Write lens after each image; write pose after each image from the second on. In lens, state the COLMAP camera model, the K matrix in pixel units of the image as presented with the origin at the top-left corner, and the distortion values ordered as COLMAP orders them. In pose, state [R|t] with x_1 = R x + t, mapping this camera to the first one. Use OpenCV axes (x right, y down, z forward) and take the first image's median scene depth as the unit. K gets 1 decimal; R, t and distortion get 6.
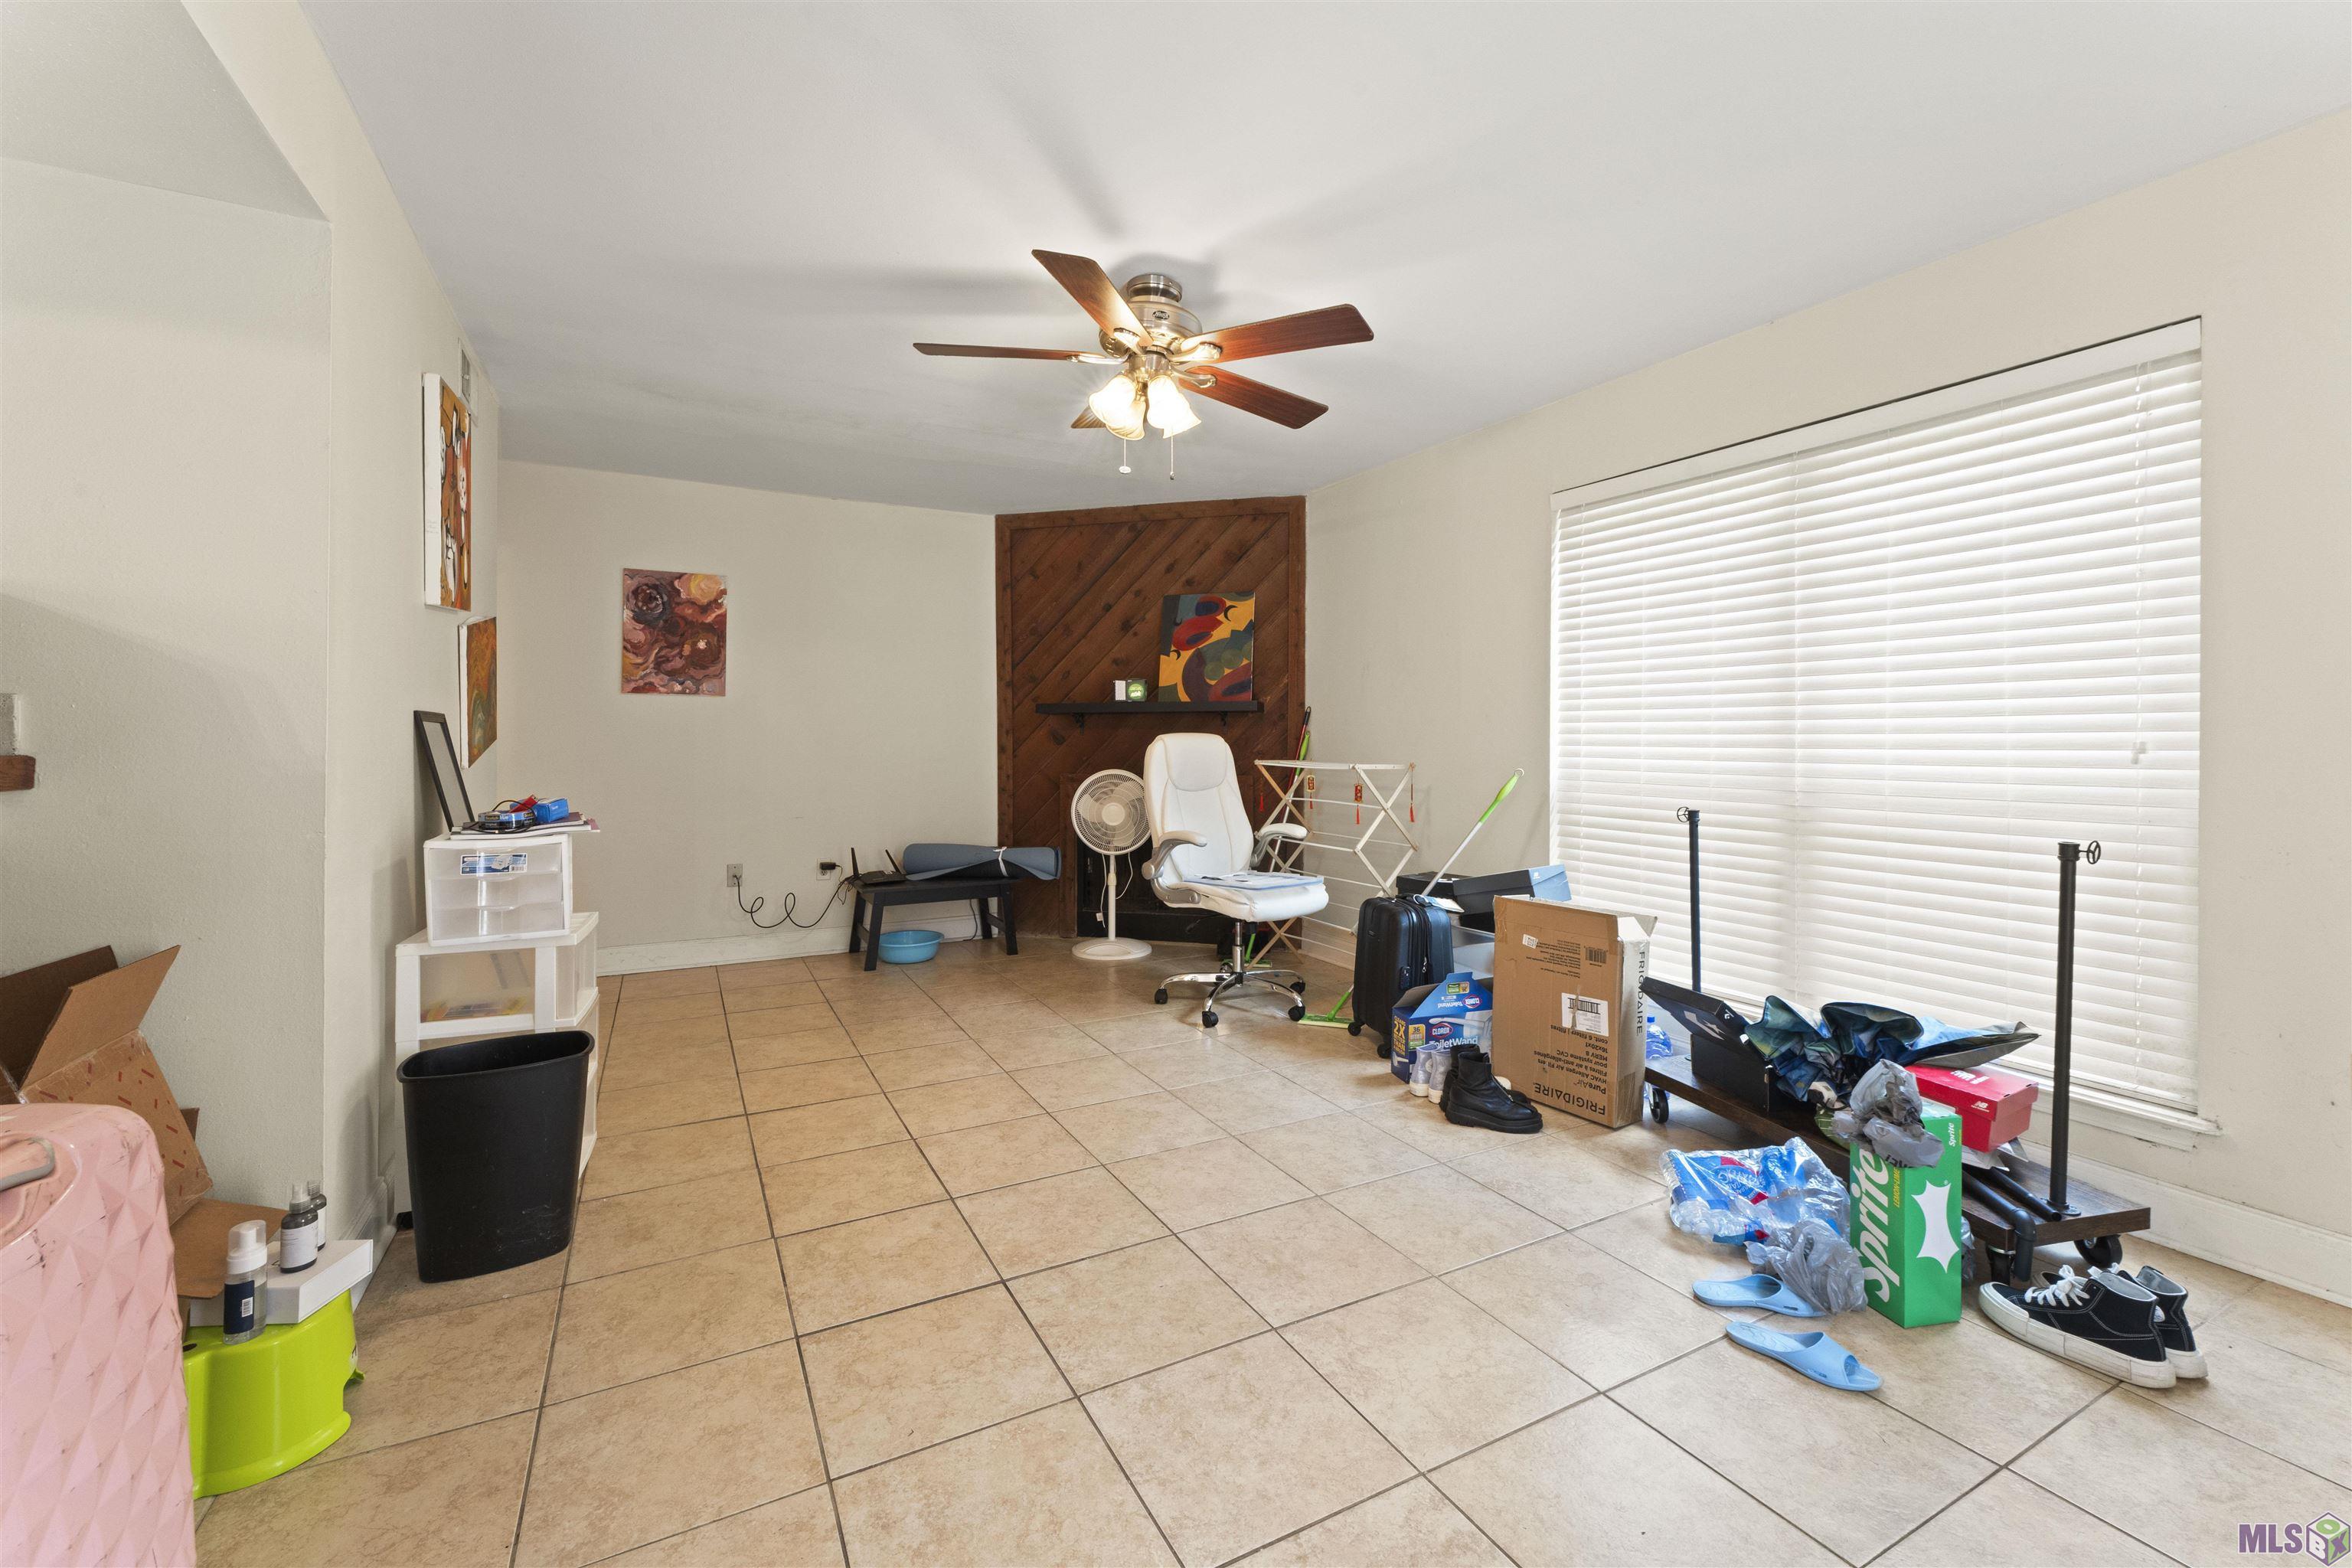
lens RADIAL K [[943.3, 0, 1144.6], [0, 943.3, 741.7], [0, 0, 1]] dist [0.001775, 0.000202]
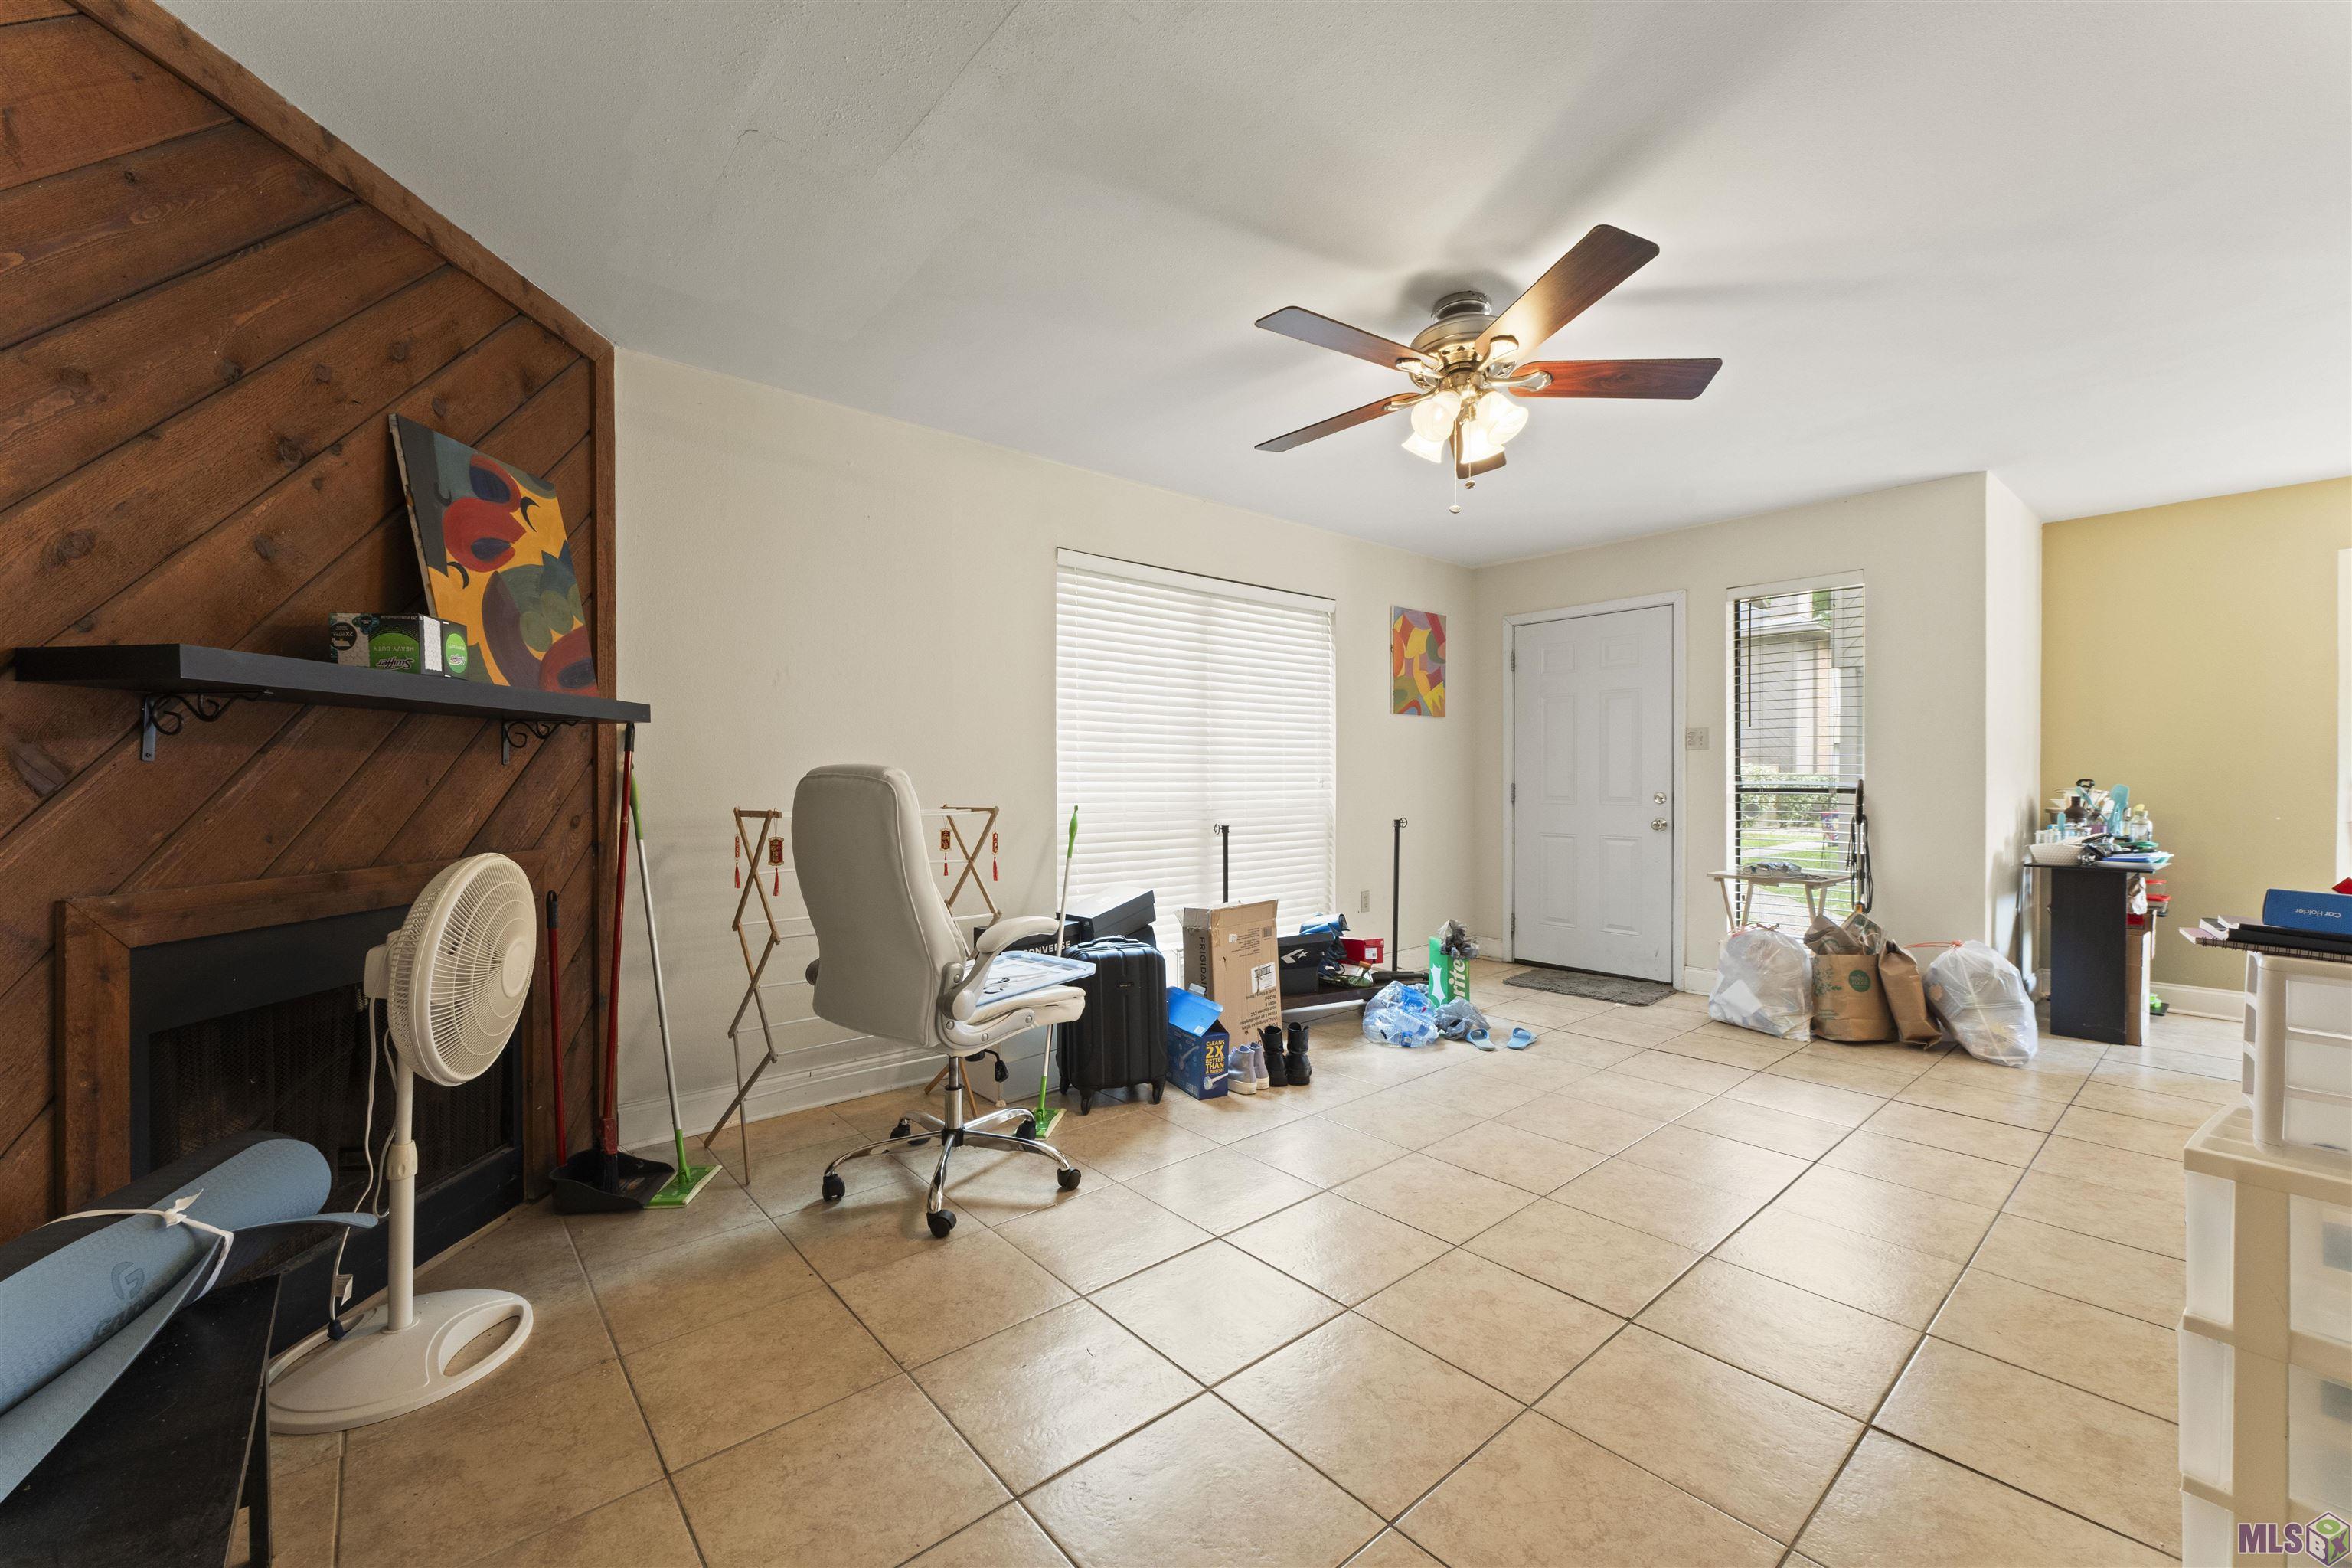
lens RADIAL K [[943.3, 0, 1173.2], [0, 943.3, 784.6], [0, 0, 1]] dist [0.001775, 0.000202]
pose [[-0.234797, -0.005512, 0.972029, -0.823073], [0.002286, 0.999978, 0.006223, -0.000058], [-0.972042, 0.003683, -0.234779, 1.431711]]
